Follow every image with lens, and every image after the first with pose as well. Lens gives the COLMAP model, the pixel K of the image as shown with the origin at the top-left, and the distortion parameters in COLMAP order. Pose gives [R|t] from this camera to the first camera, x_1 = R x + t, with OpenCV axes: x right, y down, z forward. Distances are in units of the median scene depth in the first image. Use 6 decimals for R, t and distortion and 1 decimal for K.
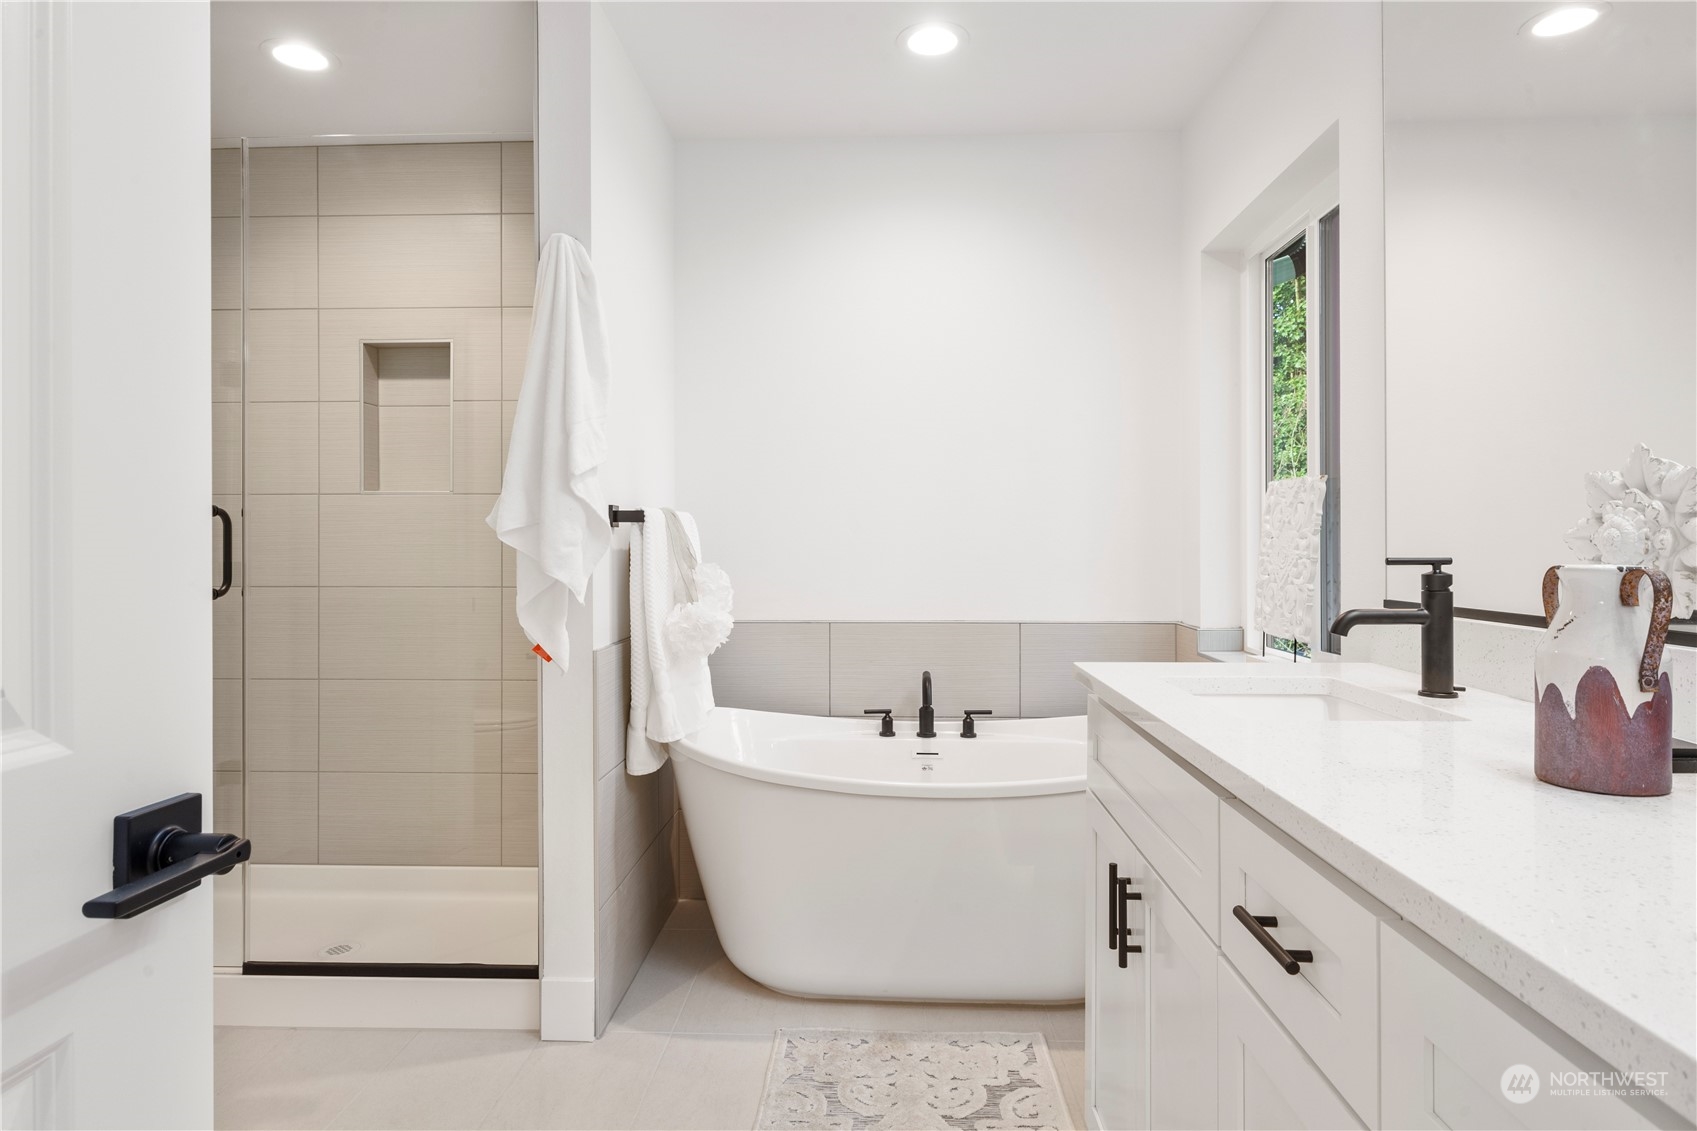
lens RADIAL K [[971.3, 0, 846.5], [0, 971.3, 558.4], [0, 0, 1]] dist [-0.004804, -0.000854]
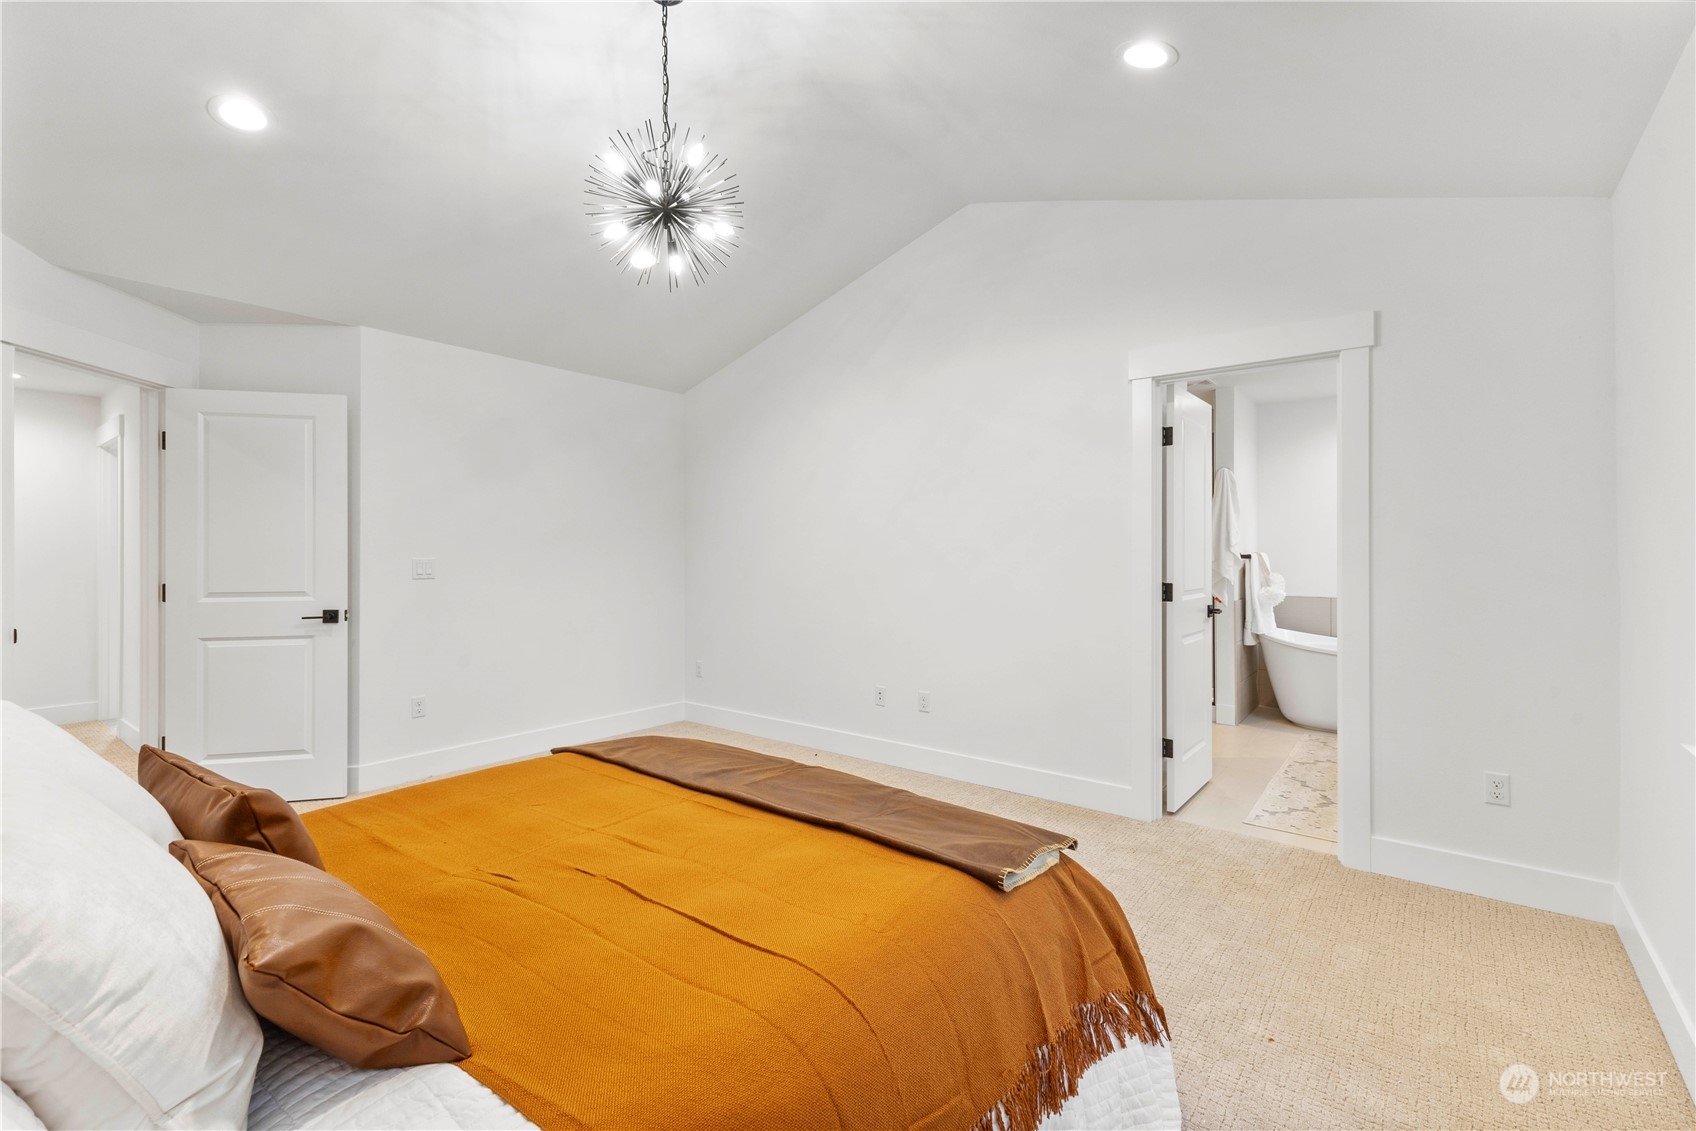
lens RADIAL K [[735.8, 0, 853.2], [0, 735.8, 565.2], [0, 0, 1]] dist [0.006376, -0.001091]
pose [[0.806166, 0.004265, -0.591673, 0.140230], [-0.007773, 0.999964, -0.003383, -0.000427], [0.591638, 0.007326, 0.806171, -1.498161]]
